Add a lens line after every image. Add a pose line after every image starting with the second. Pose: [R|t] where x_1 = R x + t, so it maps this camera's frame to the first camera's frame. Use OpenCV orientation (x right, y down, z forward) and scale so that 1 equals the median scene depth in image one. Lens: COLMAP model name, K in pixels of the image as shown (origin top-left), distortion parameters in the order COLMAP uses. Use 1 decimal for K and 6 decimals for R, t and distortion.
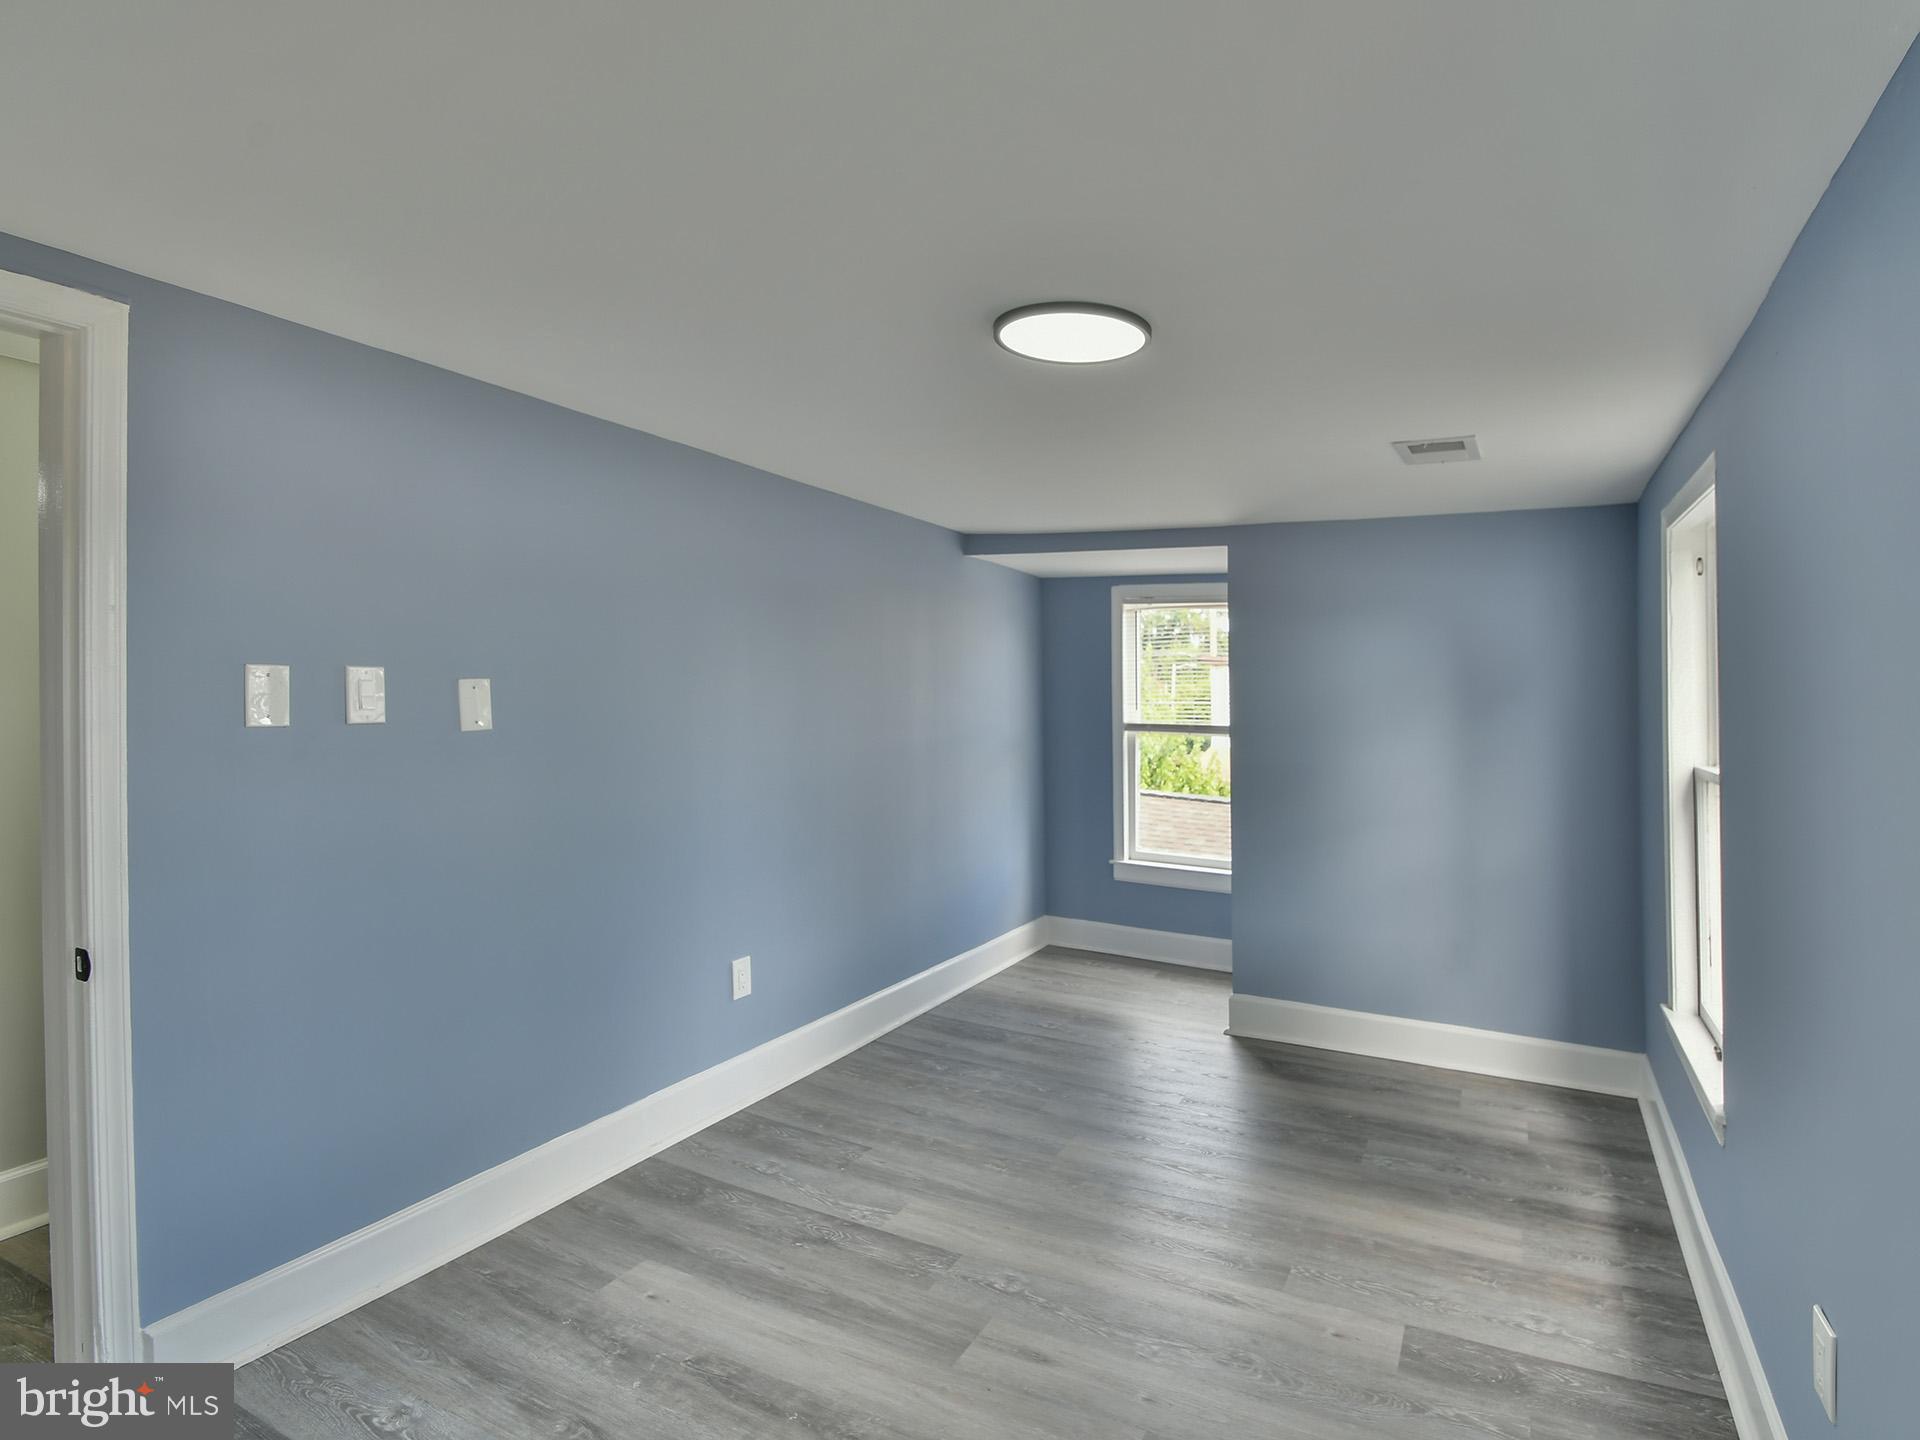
lens RADIAL K [[1012.7, 0, 936.2], [0, 1012.7, 684.2], [0, 0, 1]] dist [0.012049, -0.021303]
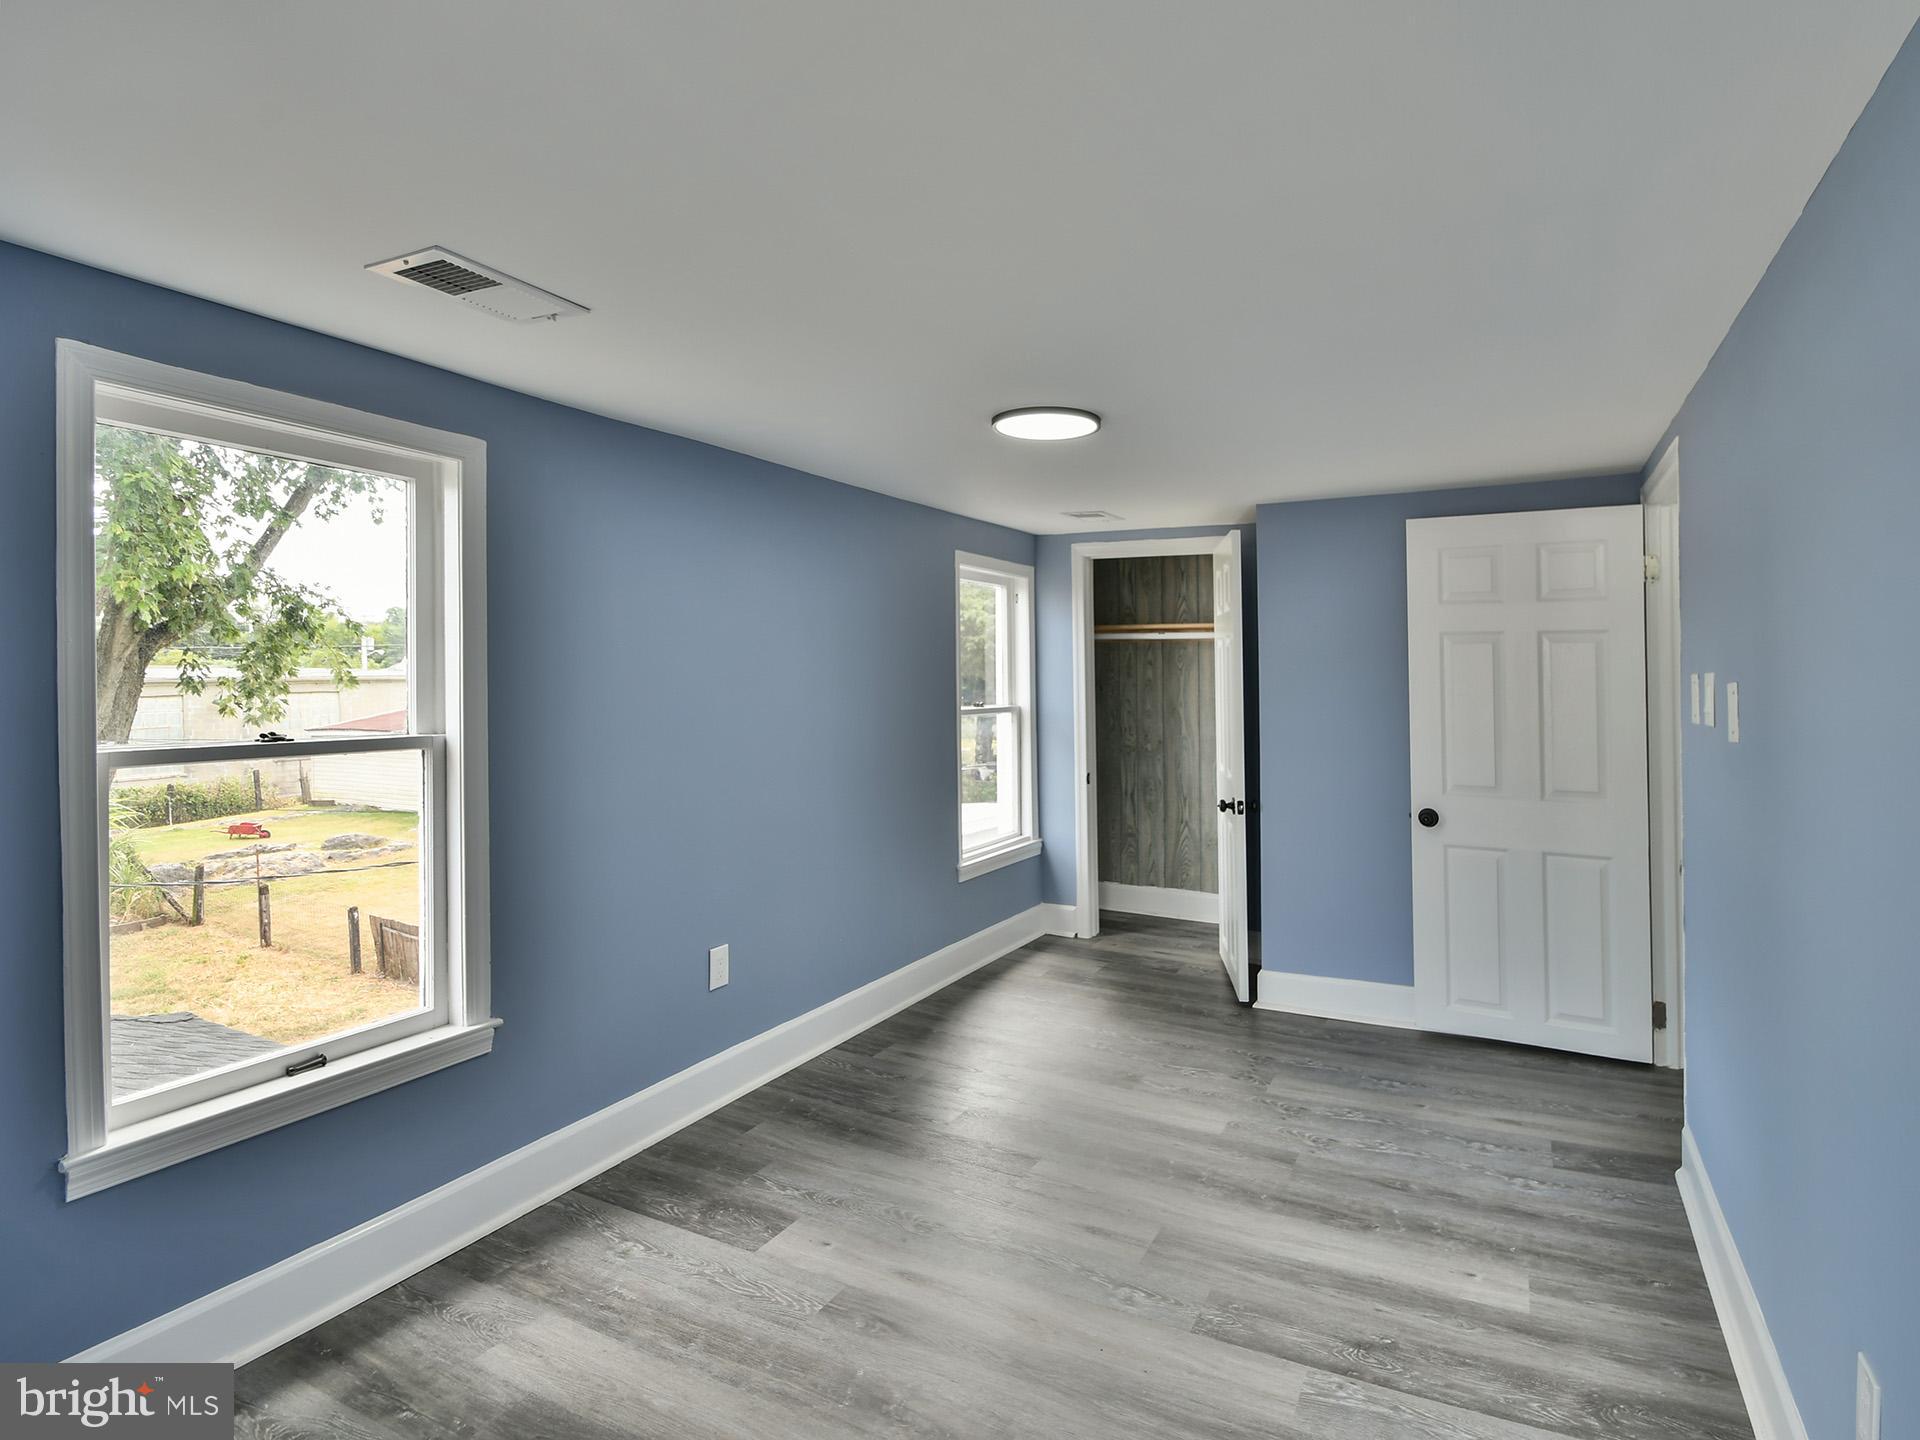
lens RADIAL K [[1012.7, 0, 936.2], [0, 1012.7, 684.2], [0, 0, 1]] dist [0.012049, -0.021303]
pose [[-0.999370, -0.035484, 0.000125, 0.278694], [-0.035481, 0.999316, 0.010466, 0.011374], [-0.000497, 0.010455, -0.999945, 1.978233]]
